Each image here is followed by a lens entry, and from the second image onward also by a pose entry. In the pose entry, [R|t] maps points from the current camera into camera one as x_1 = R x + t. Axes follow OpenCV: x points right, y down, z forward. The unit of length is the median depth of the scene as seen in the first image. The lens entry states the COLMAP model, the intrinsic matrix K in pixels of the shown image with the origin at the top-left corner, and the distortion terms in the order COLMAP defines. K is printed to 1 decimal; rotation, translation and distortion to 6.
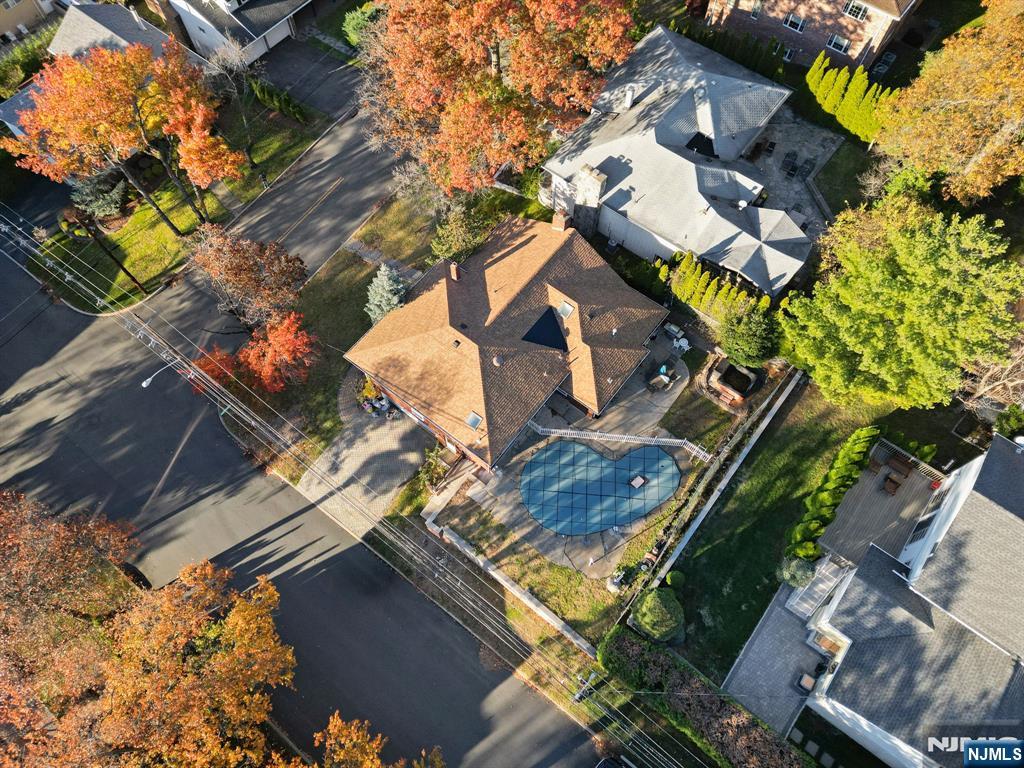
lens RADIAL K [[716.2, 0, 515.9], [0, 716.2, 383.8], [0, 0, 1]] dist [0.074007, -0.045621]
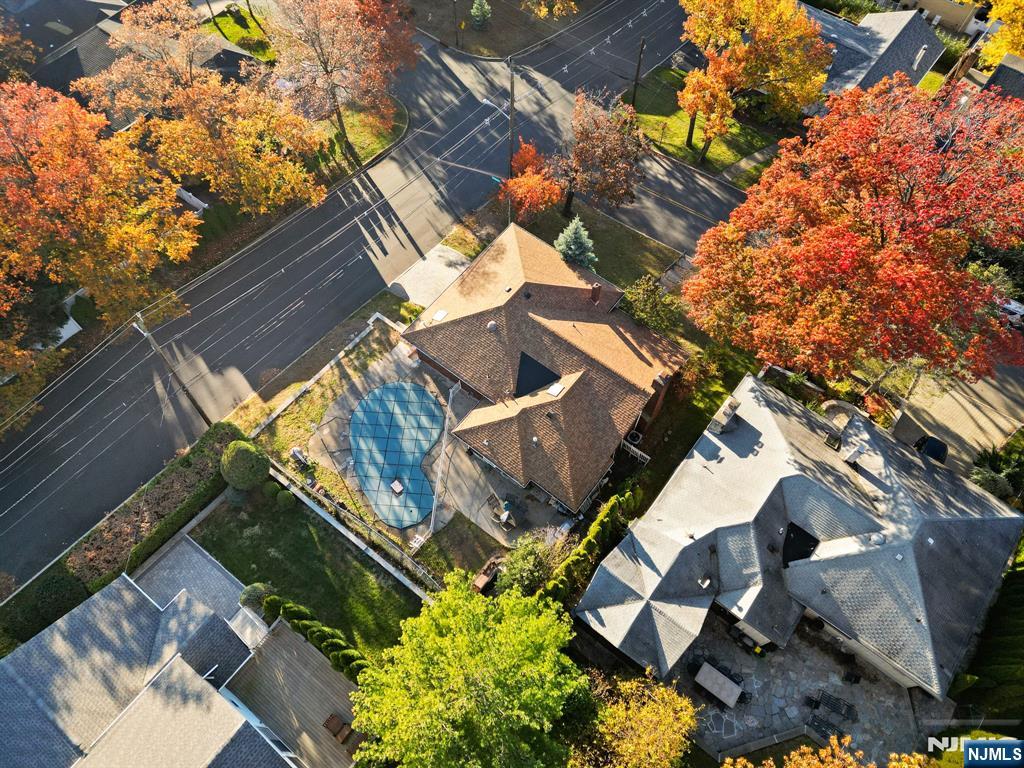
lens RADIAL K [[740.0, 0, 516.2], [0, 740.0, 370.7], [0, 0, 1]] dist [0.078073, -0.062402]
pose [[-0.001640, 0.877986, -0.478683, 0.512041], [-0.904858, 0.202478, 0.374478, -0.424116], [0.425709, 0.433755, 0.794121, 0.176316]]
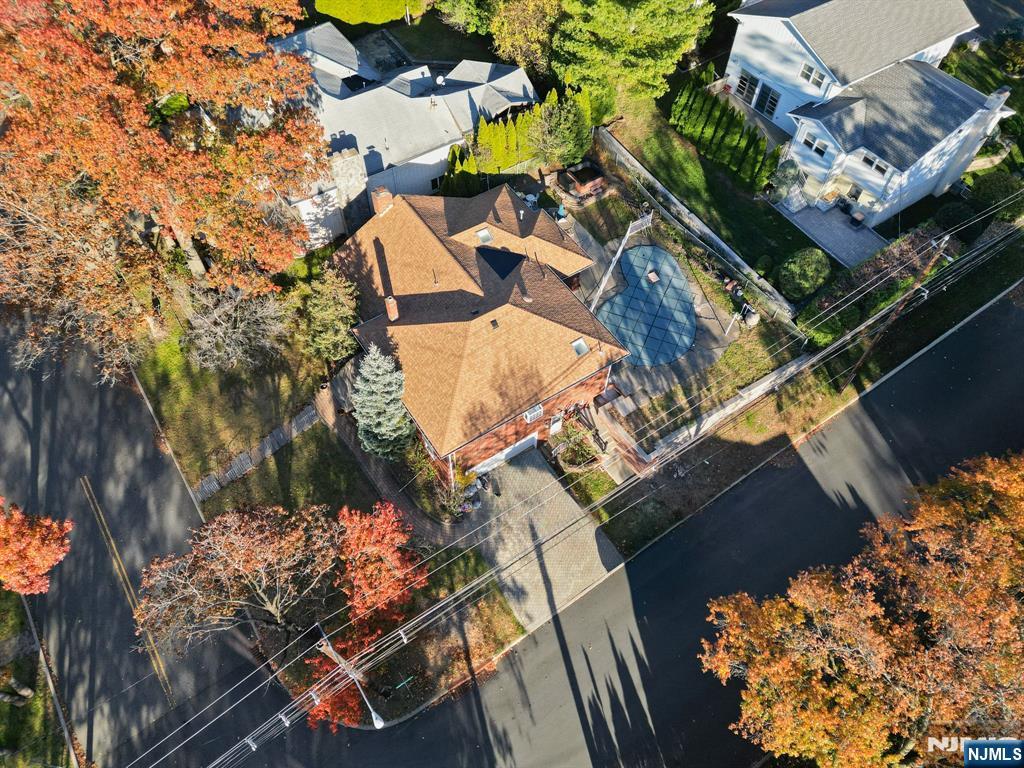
lens RADIAL K [[740.0, 0, 516.2], [0, 740.0, 370.7], [0, 0, 1]] dist [0.078073, -0.062402]
pose [[0.311452, -0.765836, 0.562578, -0.577412], [0.846984, 0.492138, 0.201043, -0.172506], [-0.430832, 0.413879, 0.801928, 0.284301]]
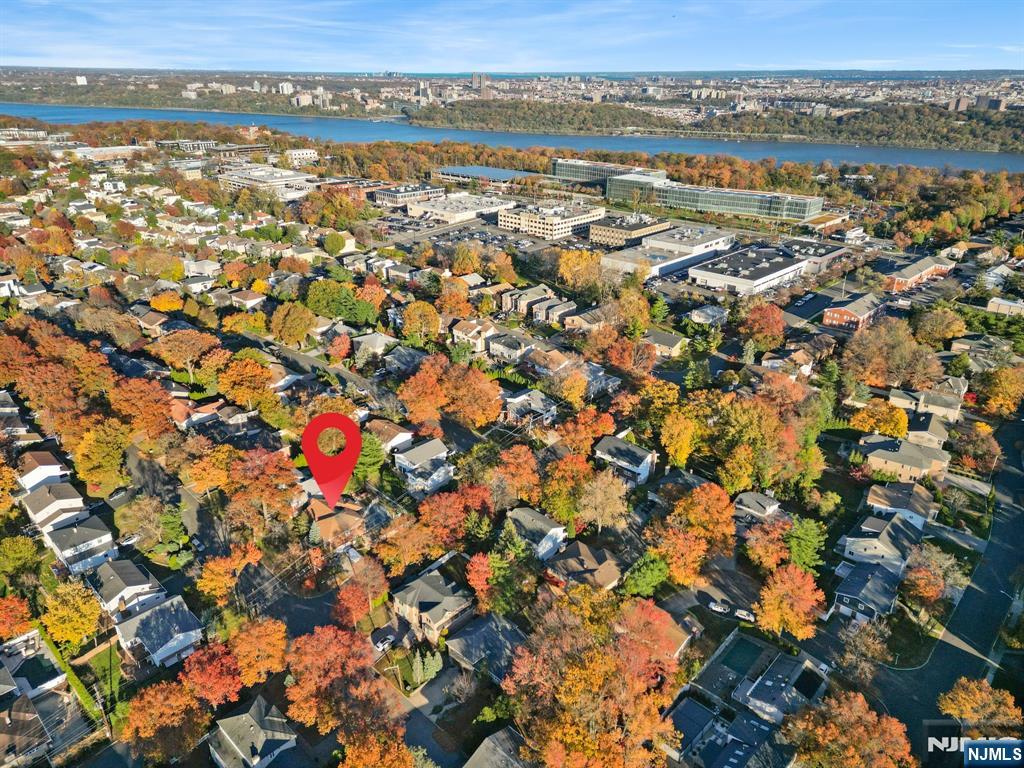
lens RADIAL K [[716.2, 0, 515.9], [0, 716.2, 383.8], [0, 0, 1]] dist [0.074007, -0.045621]
pose [[0.106101, -0.395608, 0.912270, -3.355205], [0.894352, 0.438954, 0.086337, 0.164164], [-0.434600, 0.806730, 0.400386, -1.698526]]
